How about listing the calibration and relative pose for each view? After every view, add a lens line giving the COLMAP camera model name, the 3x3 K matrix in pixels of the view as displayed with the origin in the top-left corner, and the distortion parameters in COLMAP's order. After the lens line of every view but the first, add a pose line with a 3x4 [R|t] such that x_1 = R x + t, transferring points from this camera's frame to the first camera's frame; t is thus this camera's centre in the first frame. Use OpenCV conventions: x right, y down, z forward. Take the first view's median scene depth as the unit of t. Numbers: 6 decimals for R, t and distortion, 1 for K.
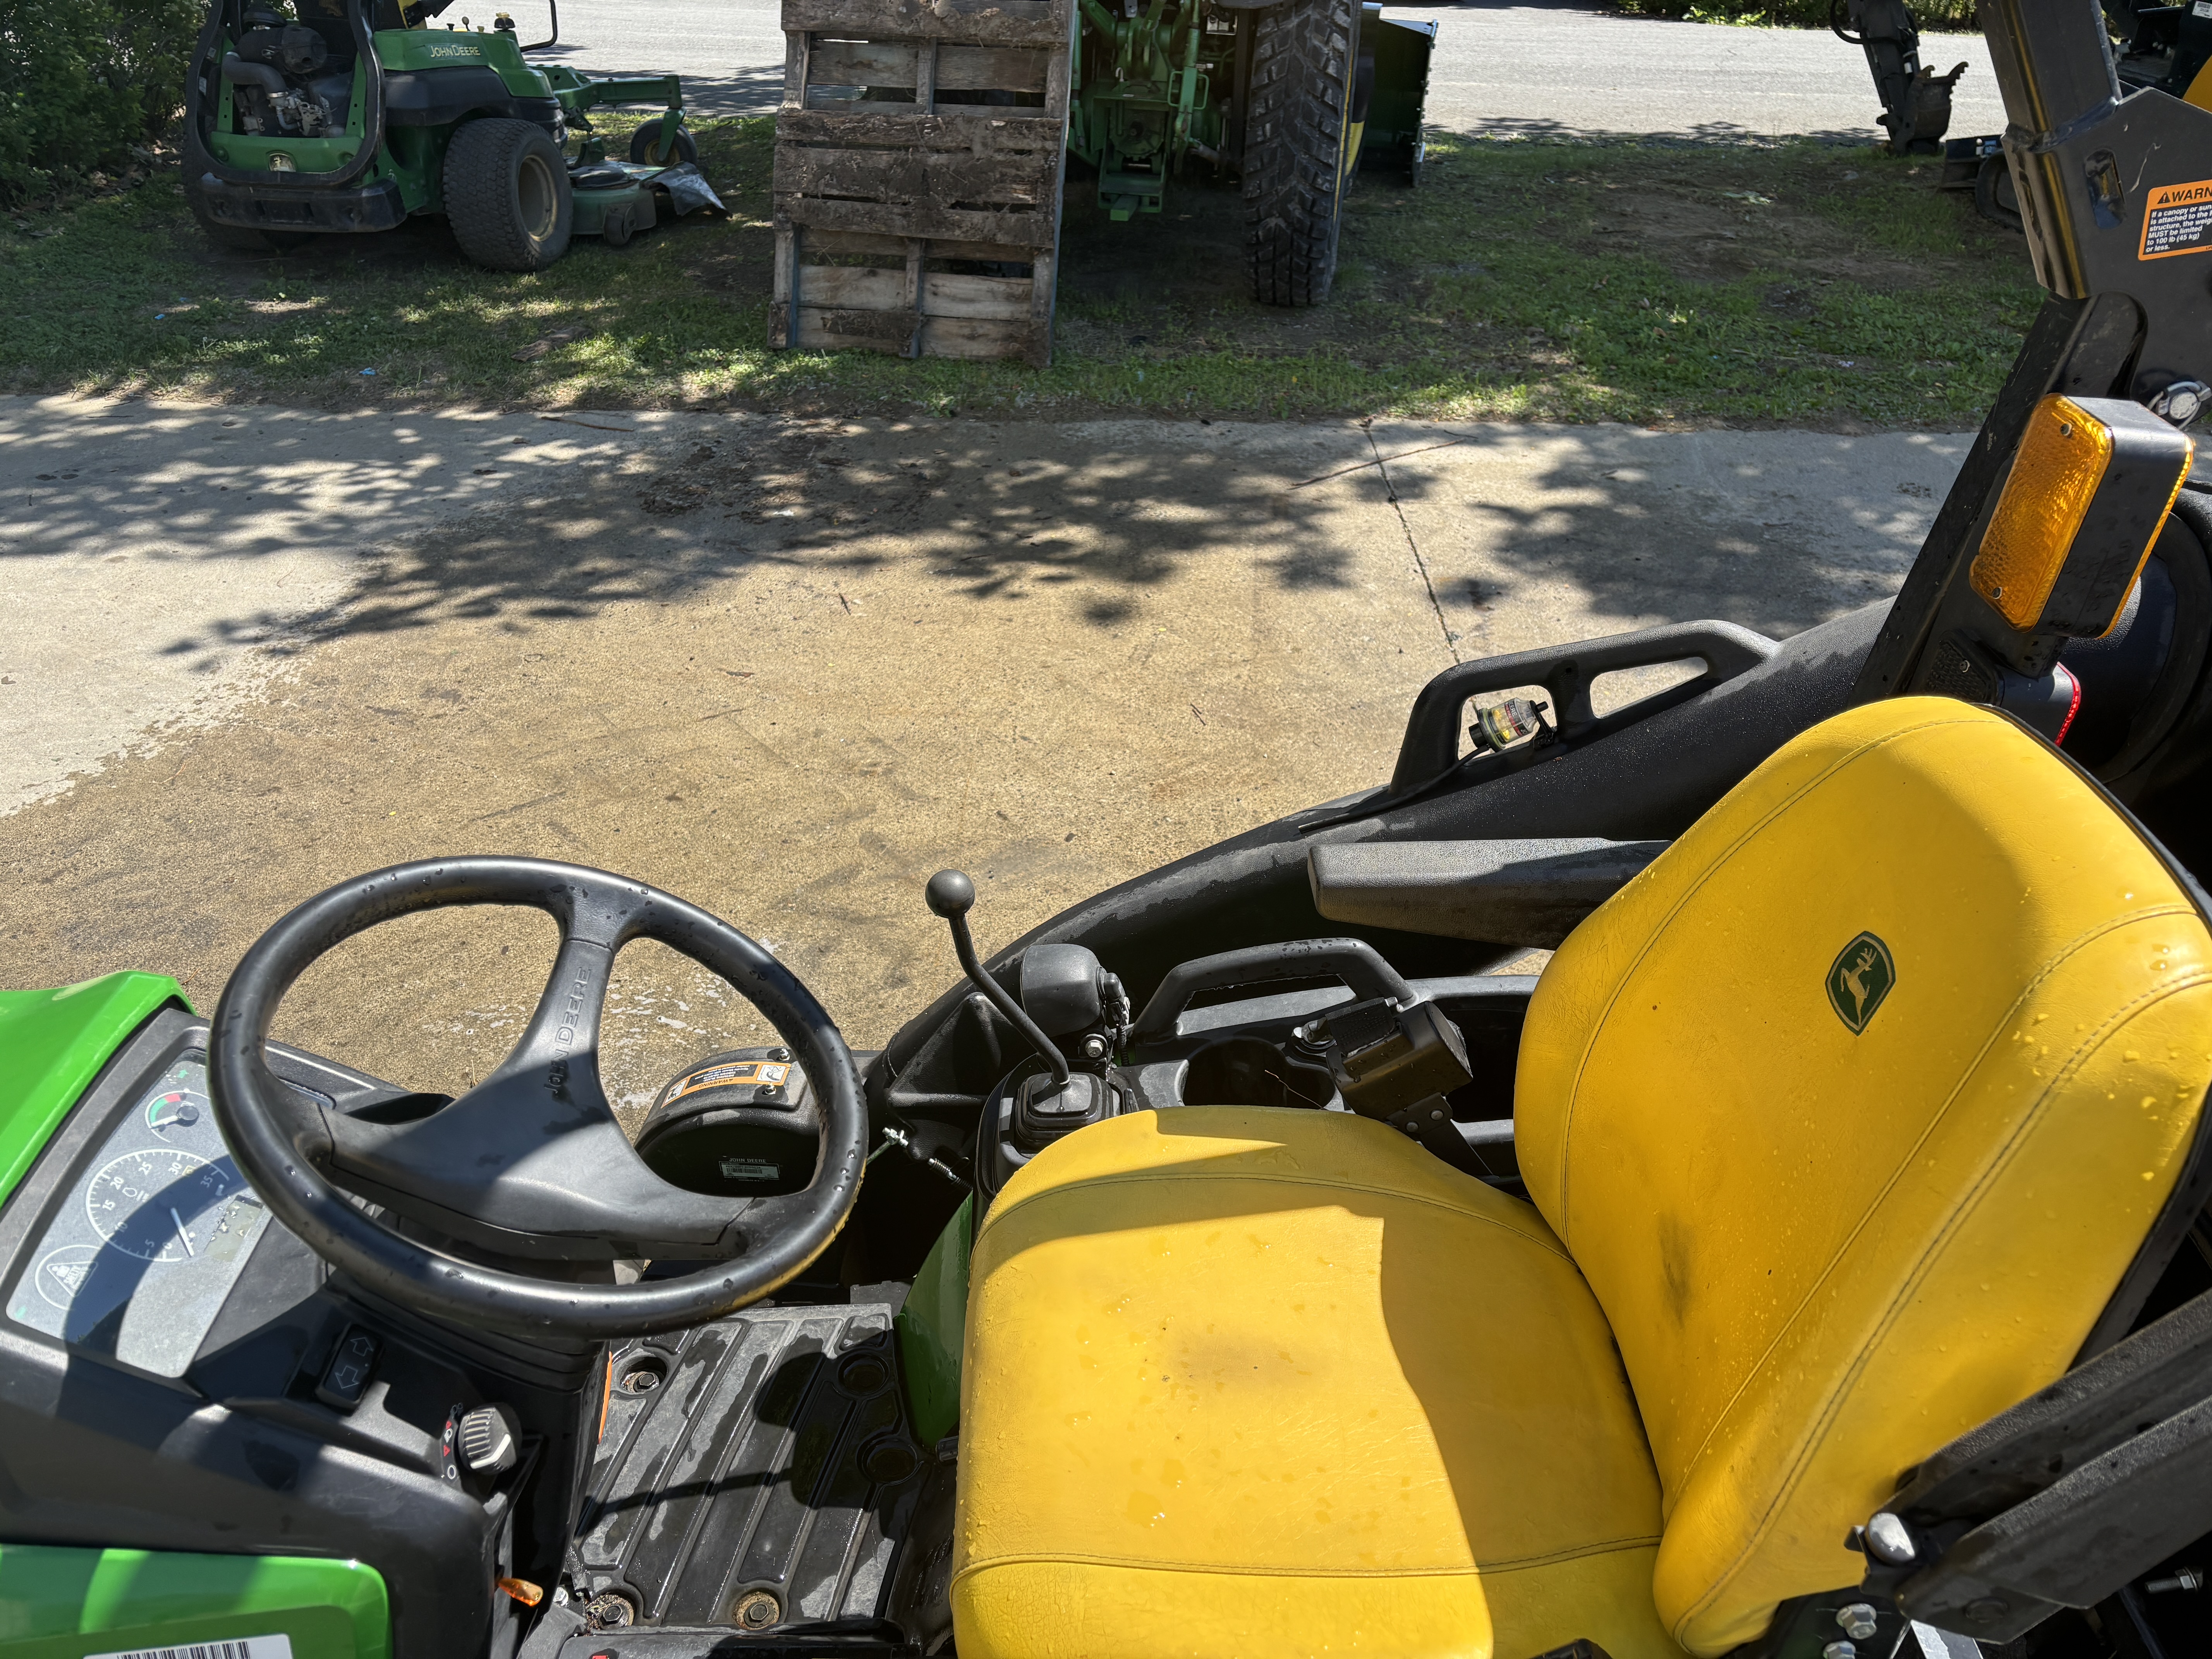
lens RADIAL K [[1672.9, 0, 1118.3], [0, 1672.9, 830.7], [0, 0, 1]] dist [0.043935, -0.033211]
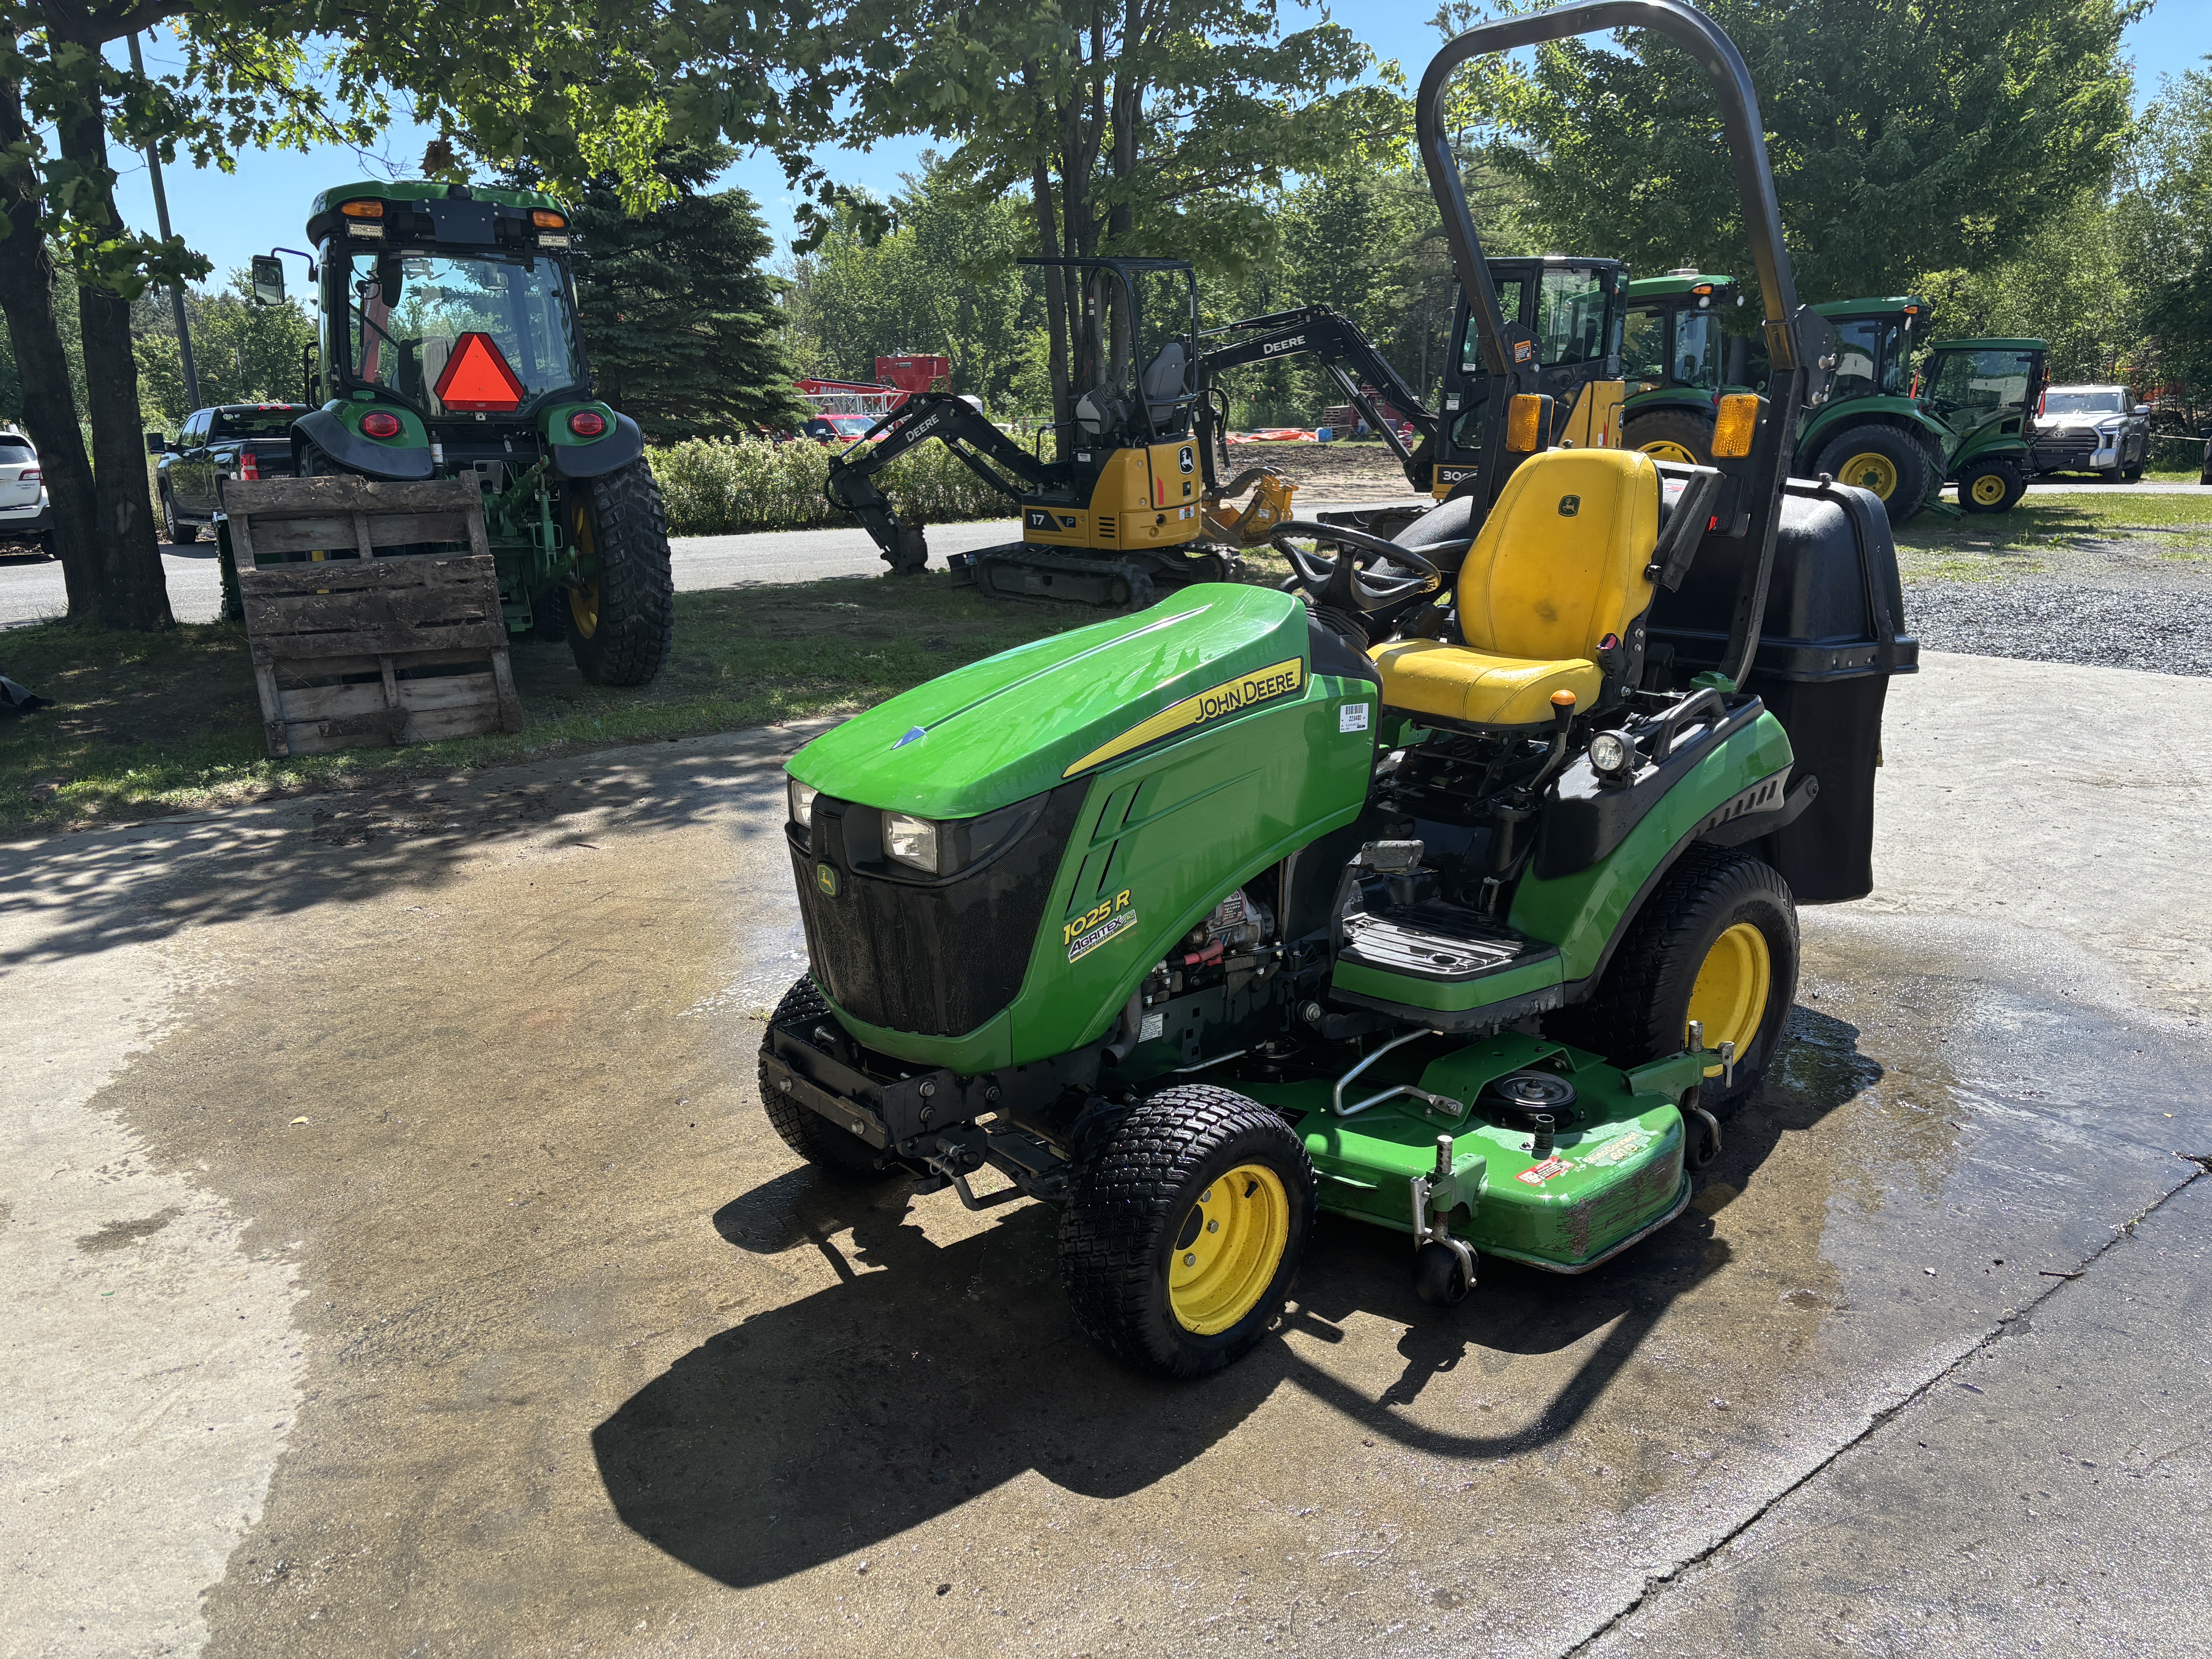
lens RADIAL K [[1672.9, 0, 1119.8], [0, 1672.9, 839.6], [0, 0, 1]] dist [0.043935, -0.033211]
pose [[0.773519, -0.194003, 0.603350, -0.475900], [0.360783, 0.917480, -0.167531, 0.177300], [-0.521060, 0.347267, 0.779681, -0.207779]]
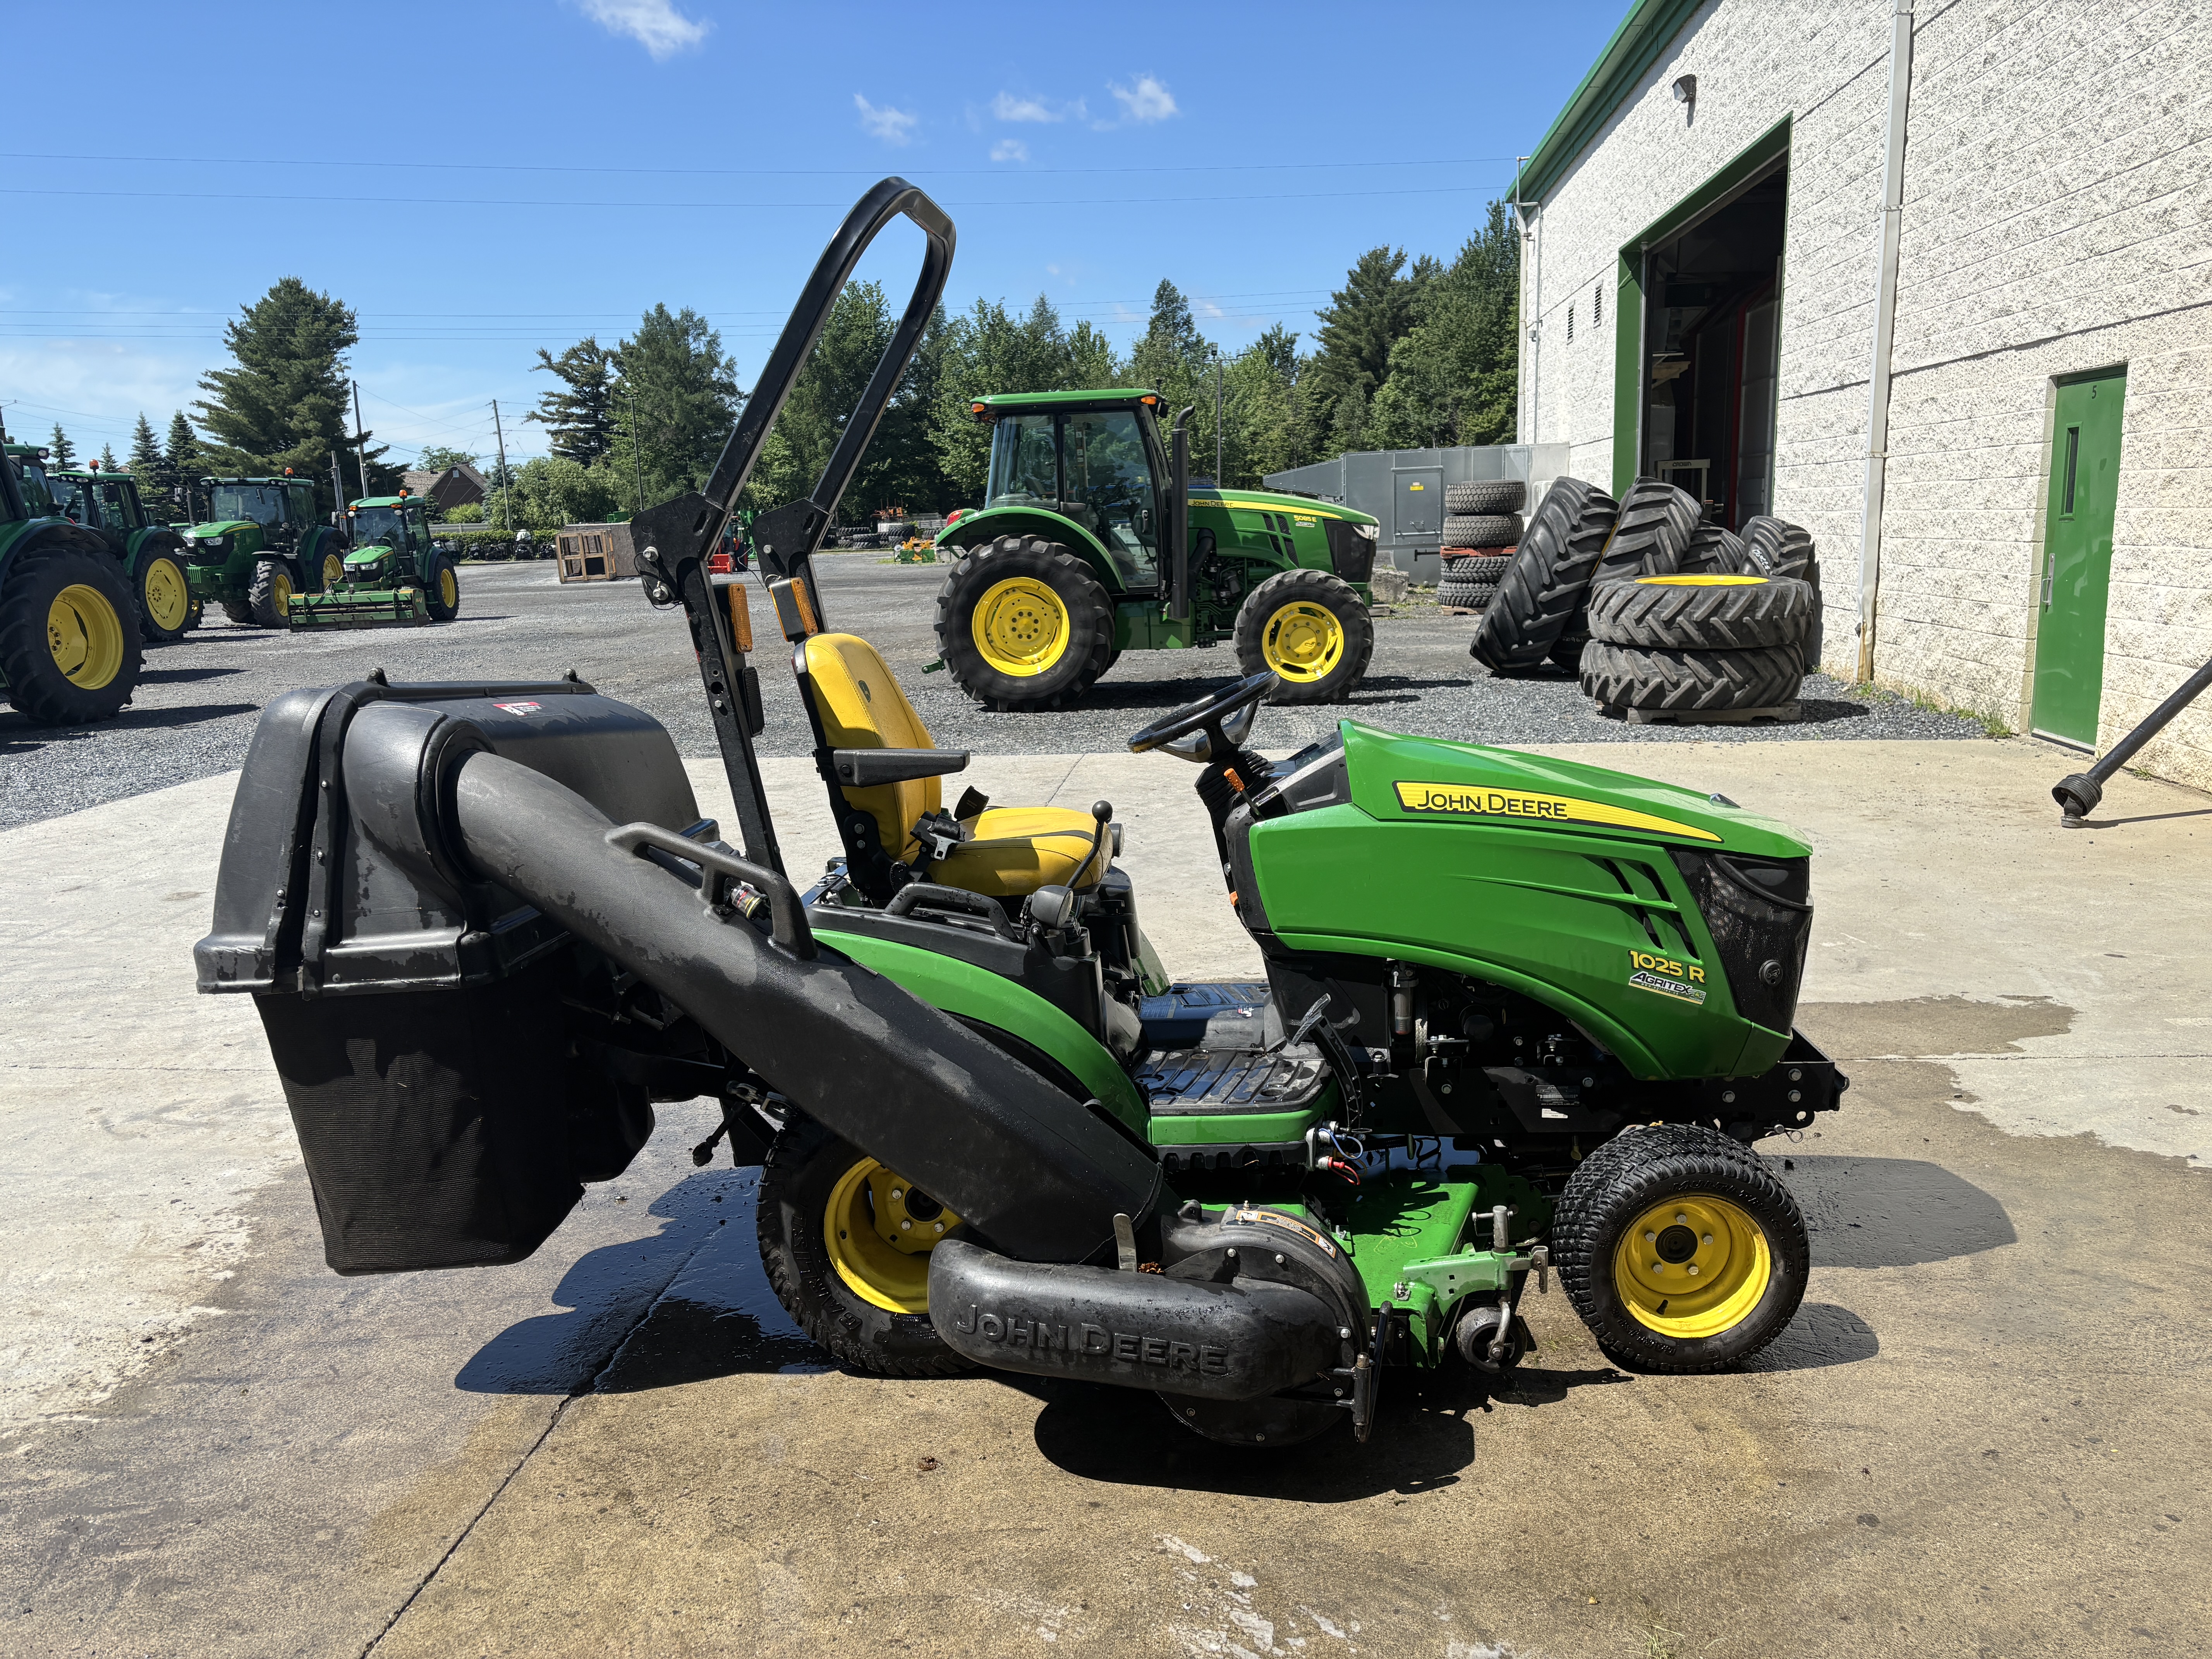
lens RADIAL K [[1672.9, 0, 1127.7], [0, 1672.9, 820.5], [0, 0, 1]] dist [0.043935, -0.033211]
pose [[-0.995046, -0.006417, 0.099213, -0.085605], [0.061700, 0.742640, 0.666843, -0.351297], [-0.077959, 0.669660, -0.738565, 0.635003]]
